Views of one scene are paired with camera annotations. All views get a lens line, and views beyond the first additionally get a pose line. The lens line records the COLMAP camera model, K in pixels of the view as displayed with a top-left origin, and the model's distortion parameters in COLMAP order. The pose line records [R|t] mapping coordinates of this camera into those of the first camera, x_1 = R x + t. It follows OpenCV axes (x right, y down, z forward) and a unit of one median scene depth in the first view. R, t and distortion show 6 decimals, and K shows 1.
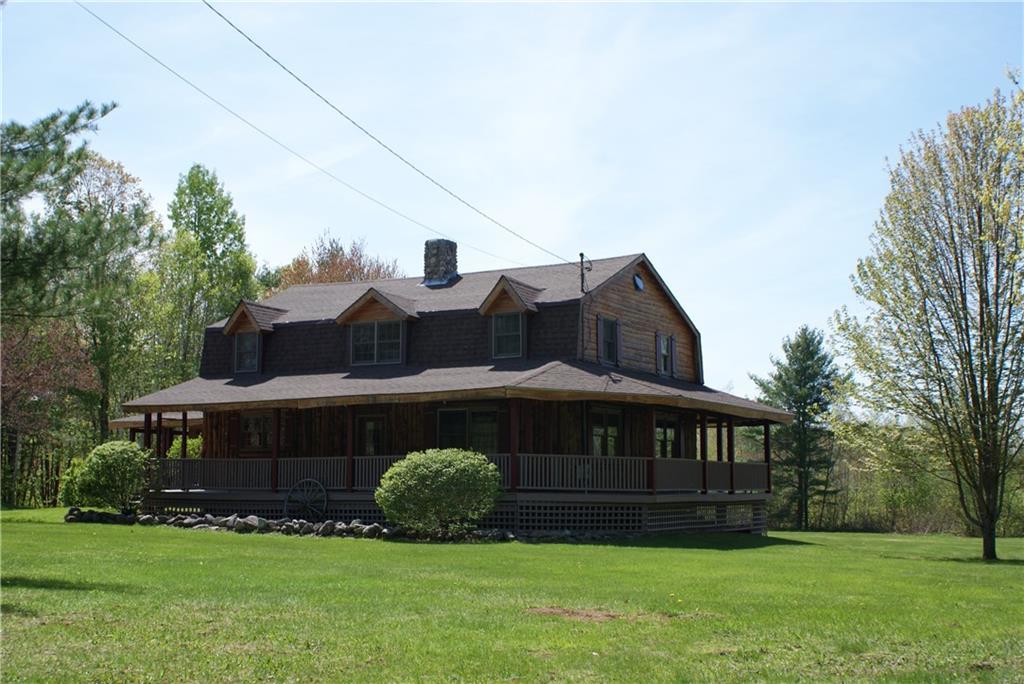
lens RADIAL K [[1226.6, 0, 514.2], [0, 1226.6, 341.5], [0, 0, 1]] dist [-0.032499, 0.000000]
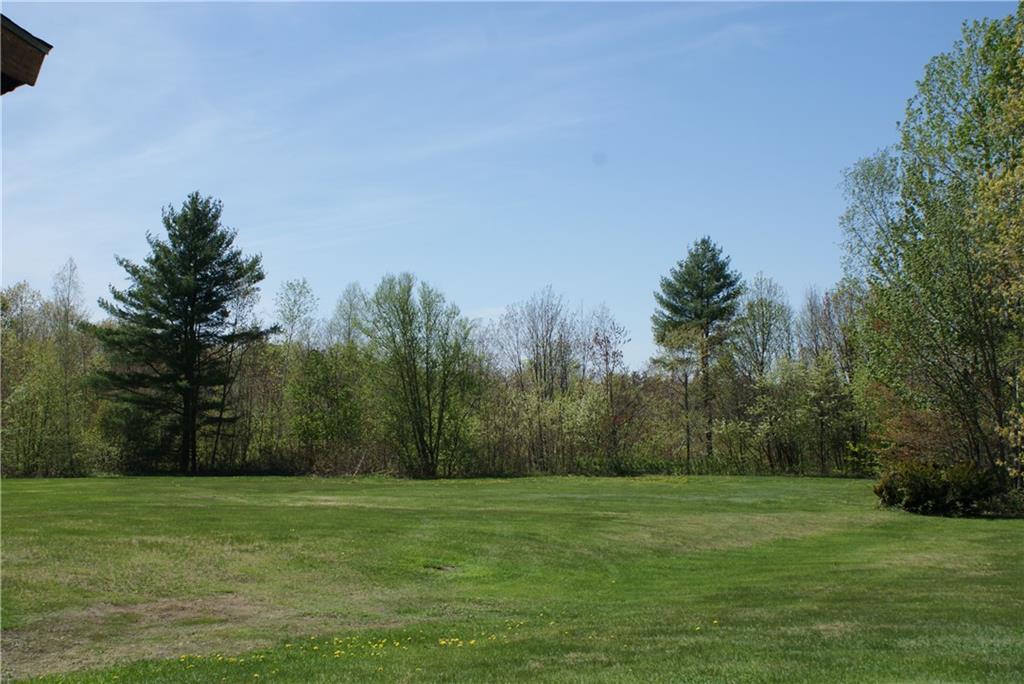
lens RADIAL K [[1226.6, 0, 515.3], [0, 1226.6, 341.1], [0, 0, 1]] dist [-0.032499, 0.000000]
pose [[0.880140, -0.006373, 0.474672, 0.061091], [-0.036041, 0.996127, 0.080202, 0.010096], [-0.473345, -0.087697, 0.876501, 0.273445]]
